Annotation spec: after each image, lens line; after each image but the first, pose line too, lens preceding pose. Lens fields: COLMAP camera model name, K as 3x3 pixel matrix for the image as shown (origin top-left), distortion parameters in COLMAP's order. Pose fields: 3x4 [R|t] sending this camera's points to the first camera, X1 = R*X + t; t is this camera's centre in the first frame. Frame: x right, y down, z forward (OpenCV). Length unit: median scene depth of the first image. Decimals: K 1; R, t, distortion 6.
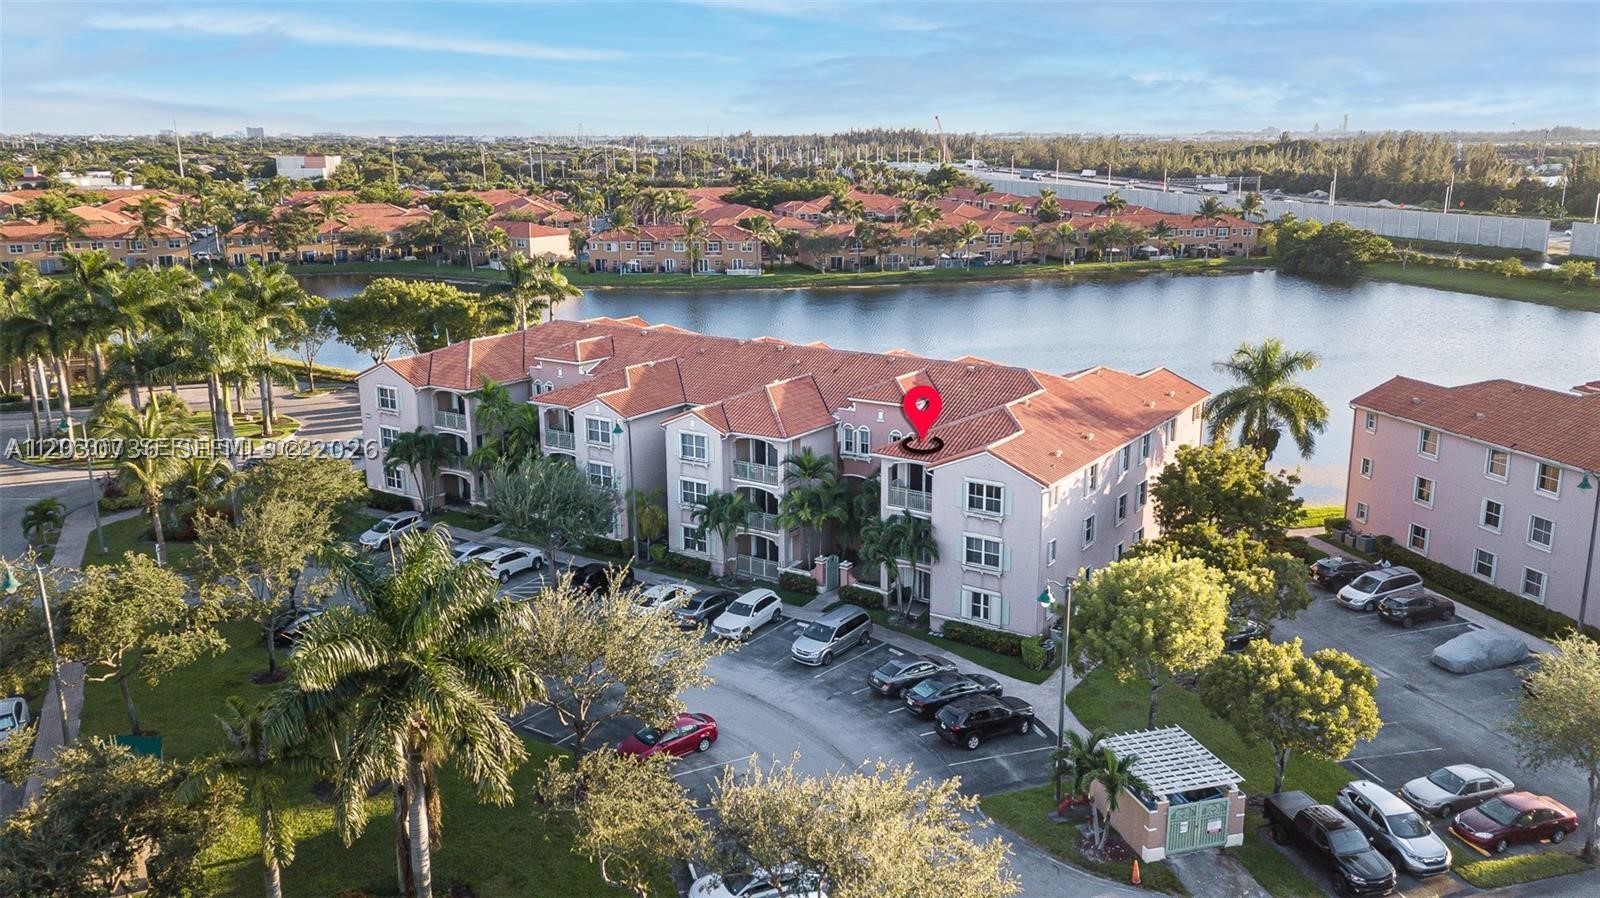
lens RADIAL K [[1241.8, 0, 800.0], [0, 1241.8, 449.0], [0, 0, 1]] dist [0.050819, -0.002414]
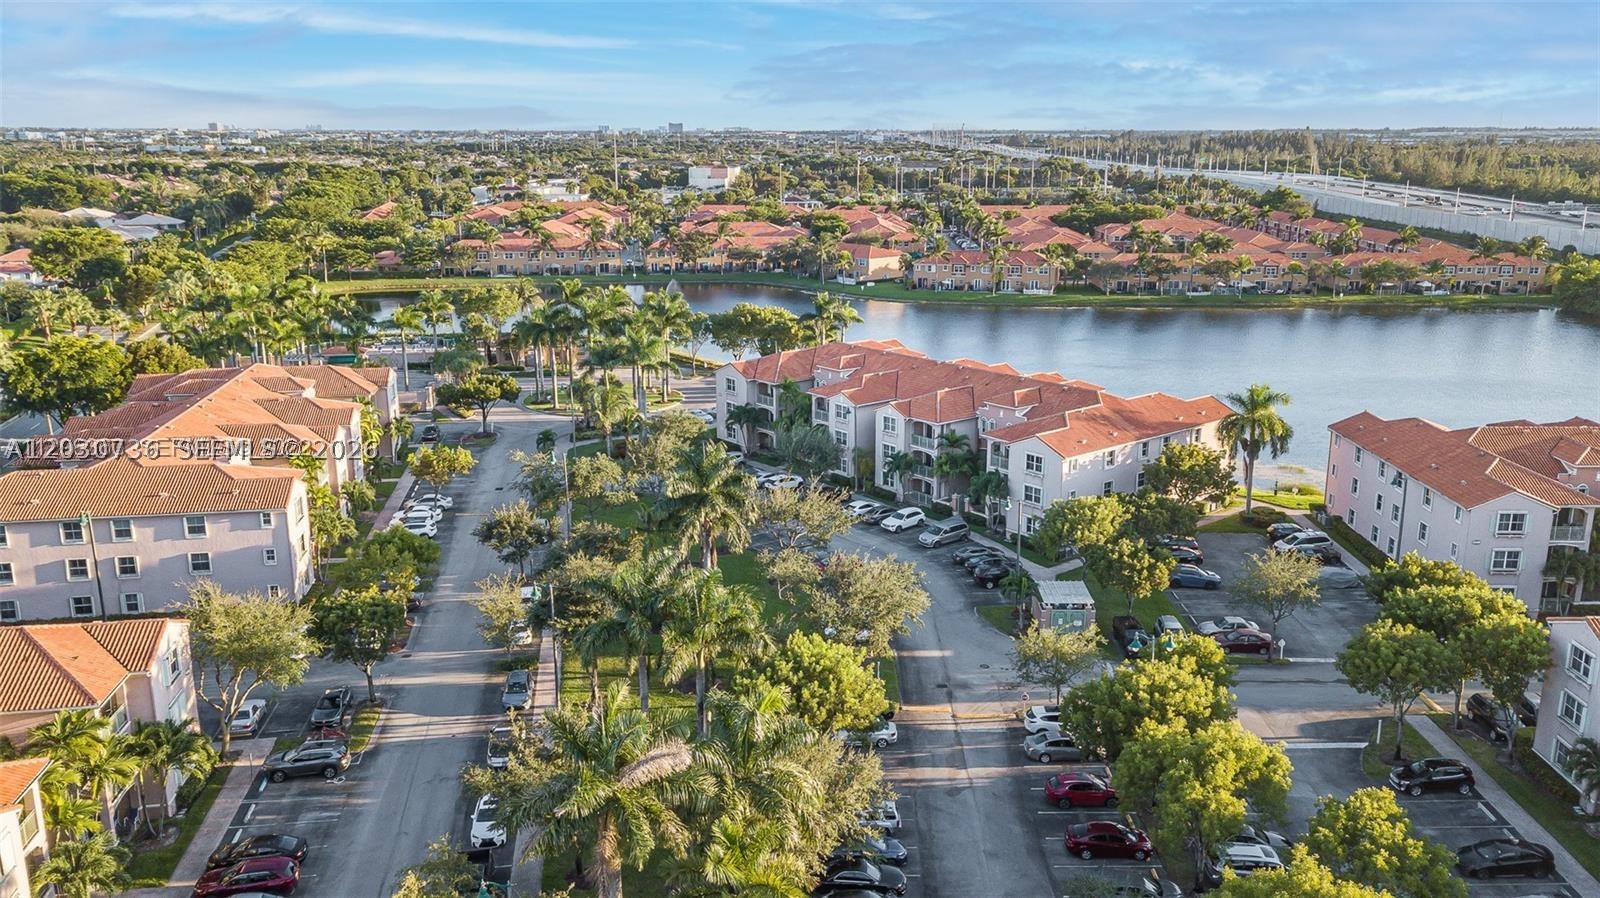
lens RADIAL K [[1259.9, 0, 800.0], [0, 1259.9, 449.0], [0, 0, 1]] dist [0.258512, -0.501335]
pose [[0.954009, 0.077123, -0.289688, 0.254321], [-0.075390, 0.997007, 0.017154, 0.009450], [0.290144, 0.005474, 0.956967, -0.589489]]
